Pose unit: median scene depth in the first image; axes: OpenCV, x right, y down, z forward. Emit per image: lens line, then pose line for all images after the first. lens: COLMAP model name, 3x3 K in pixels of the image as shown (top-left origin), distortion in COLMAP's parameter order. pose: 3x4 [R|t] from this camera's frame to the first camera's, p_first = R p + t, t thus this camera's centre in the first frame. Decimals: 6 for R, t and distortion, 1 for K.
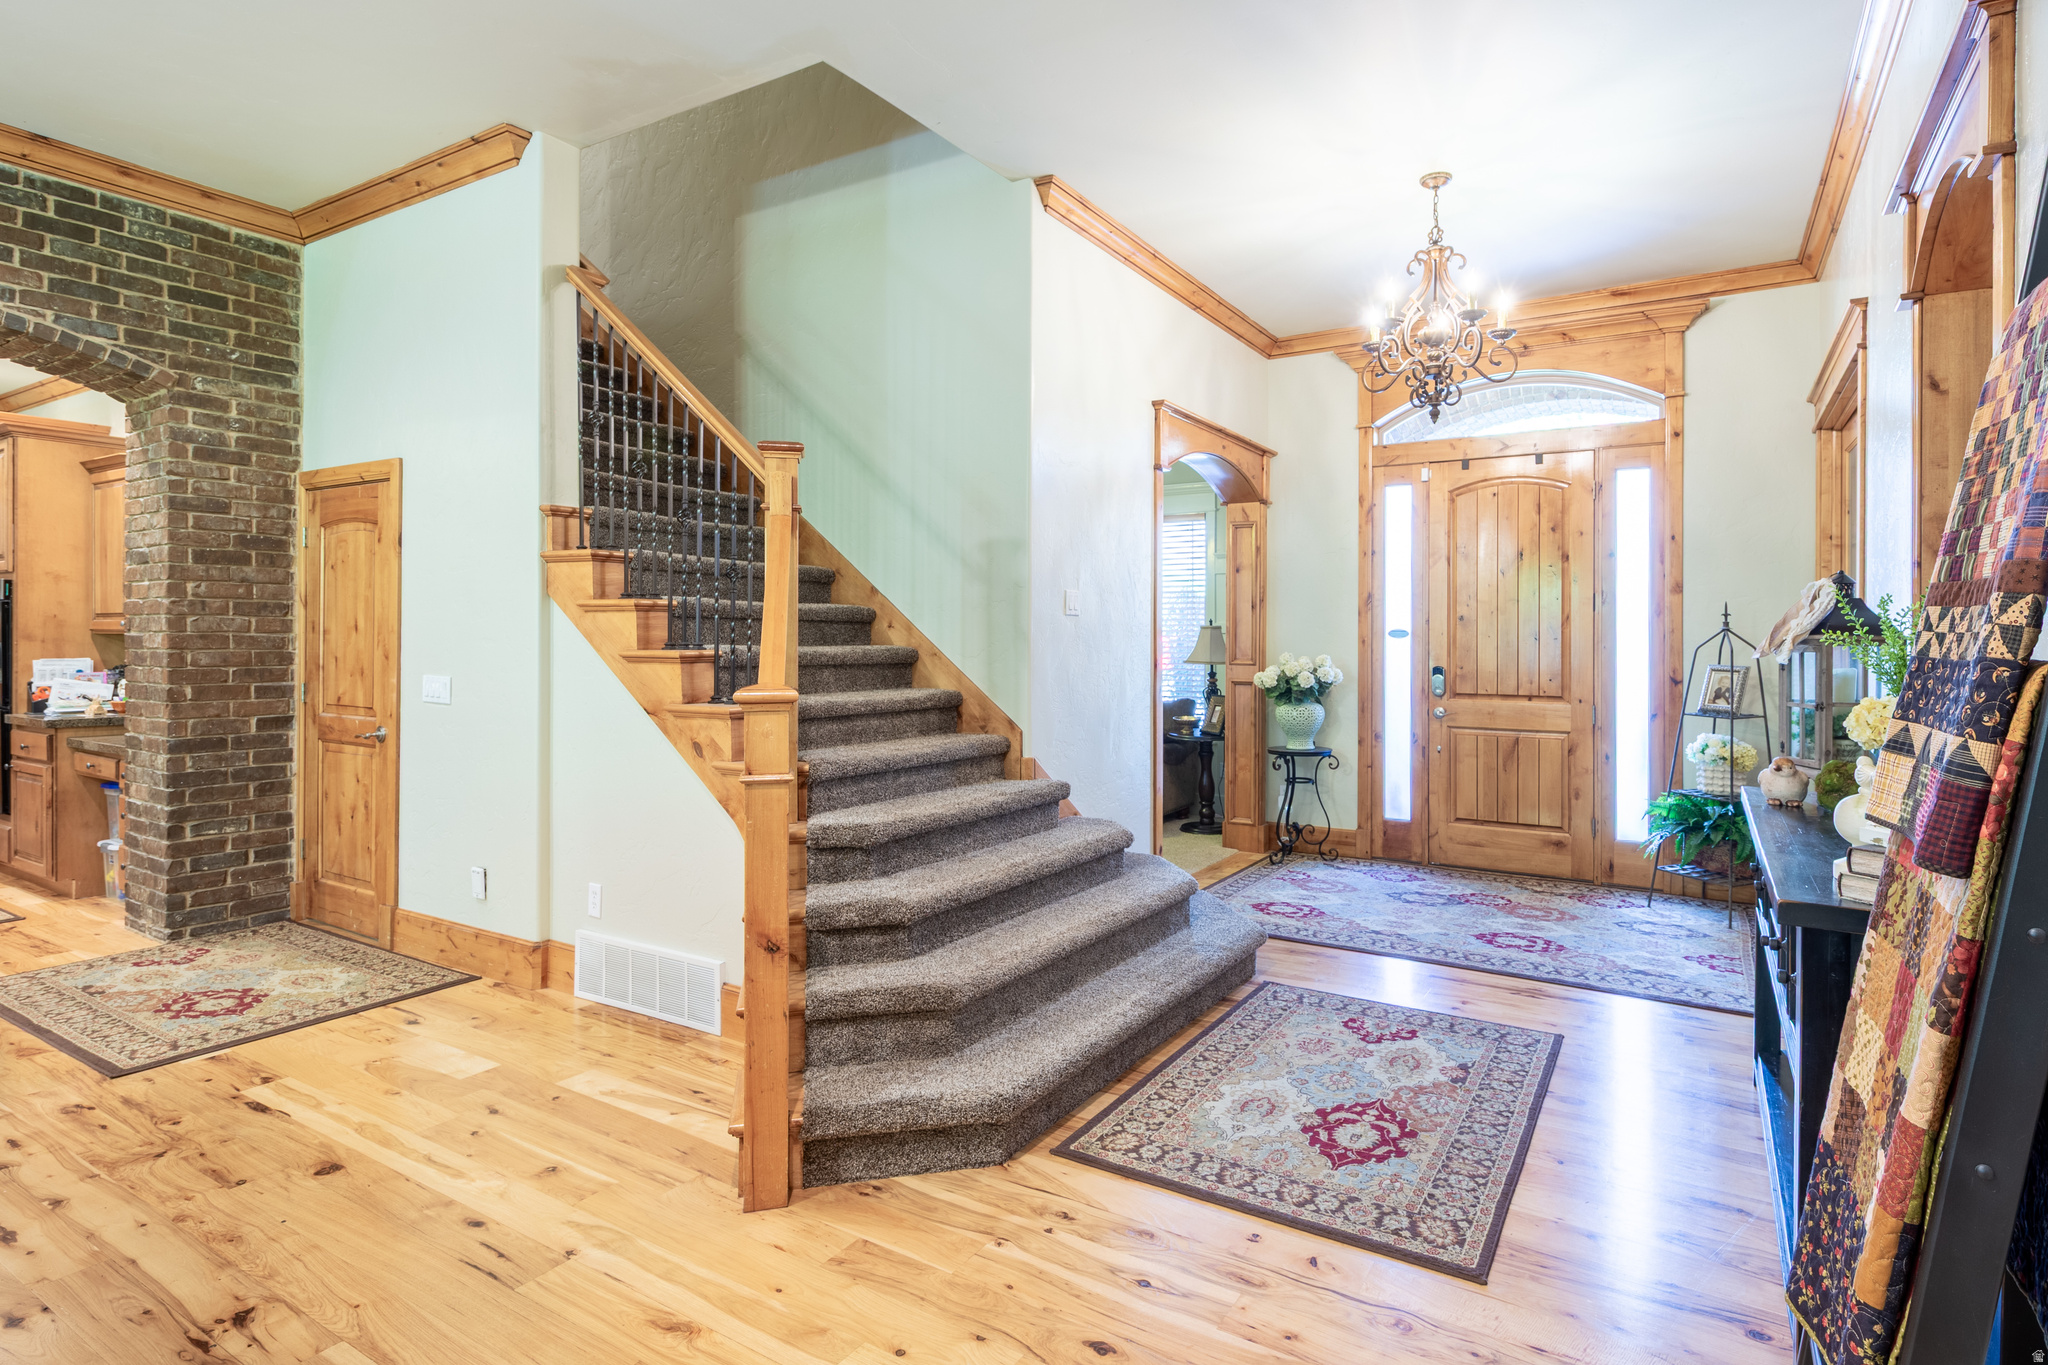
lens RADIAL K [[1018.8, 0, 1108.6], [0, 1018.8, 641.3], [0, 0, 1]] dist [0.003027, 0.000143]
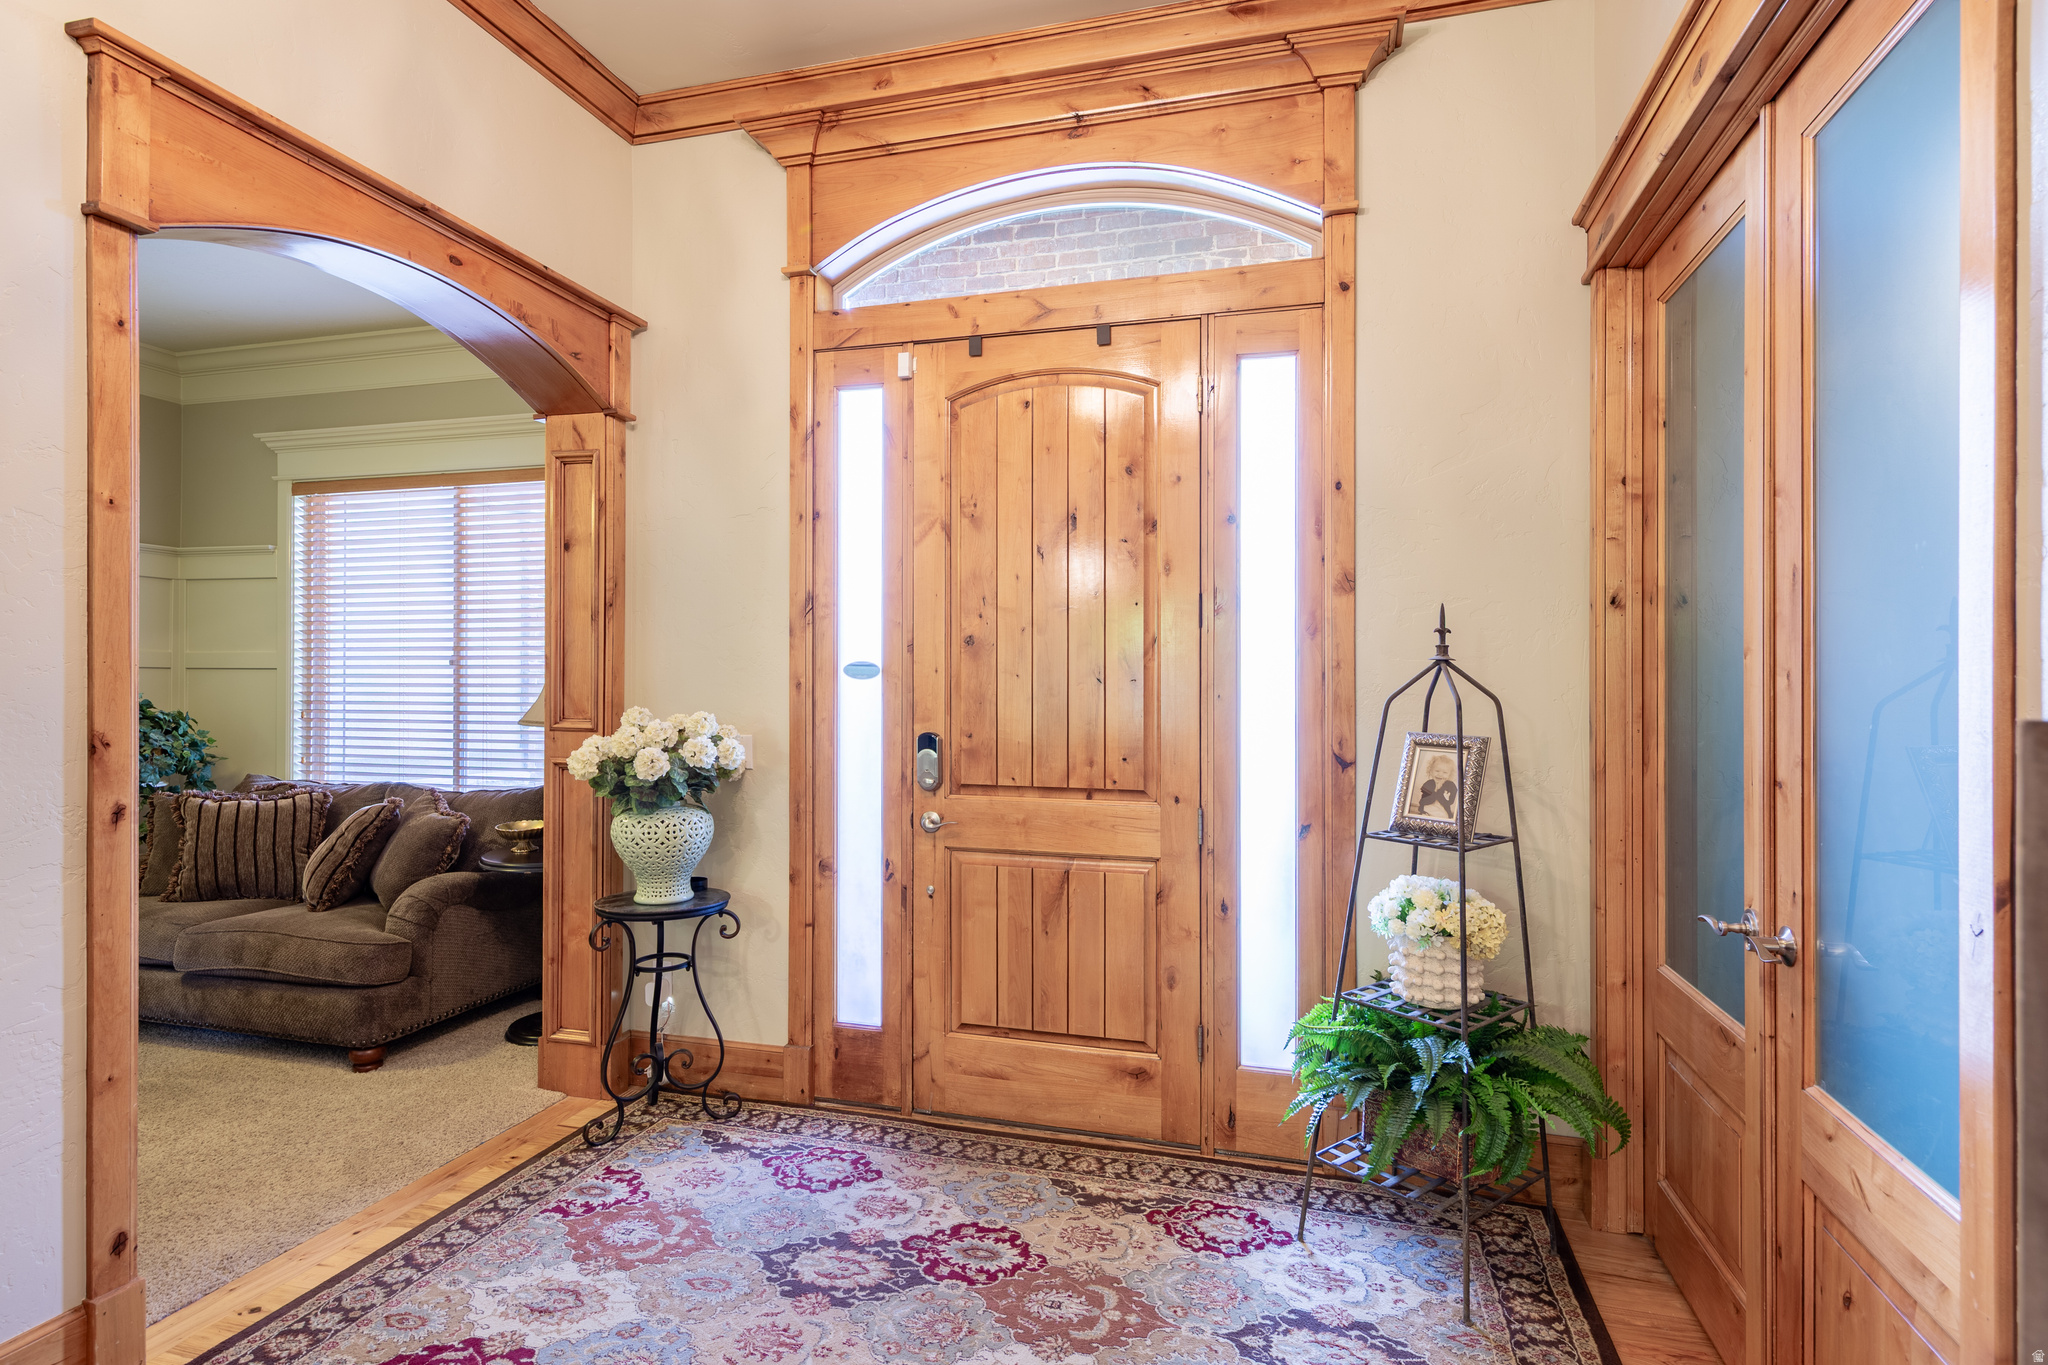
lens RADIAL K [[1049.4, 0, 1032.6], [0, 1049.4, 674.2], [0, 0, 1]] dist [0.011350, 0.000207]
pose [[0.967158, 0.001996, 0.254167, 0.244414], [0.000116, 0.999966, -0.008294, -0.001055], [-0.254175, 0.008051, 0.967125, 0.478513]]
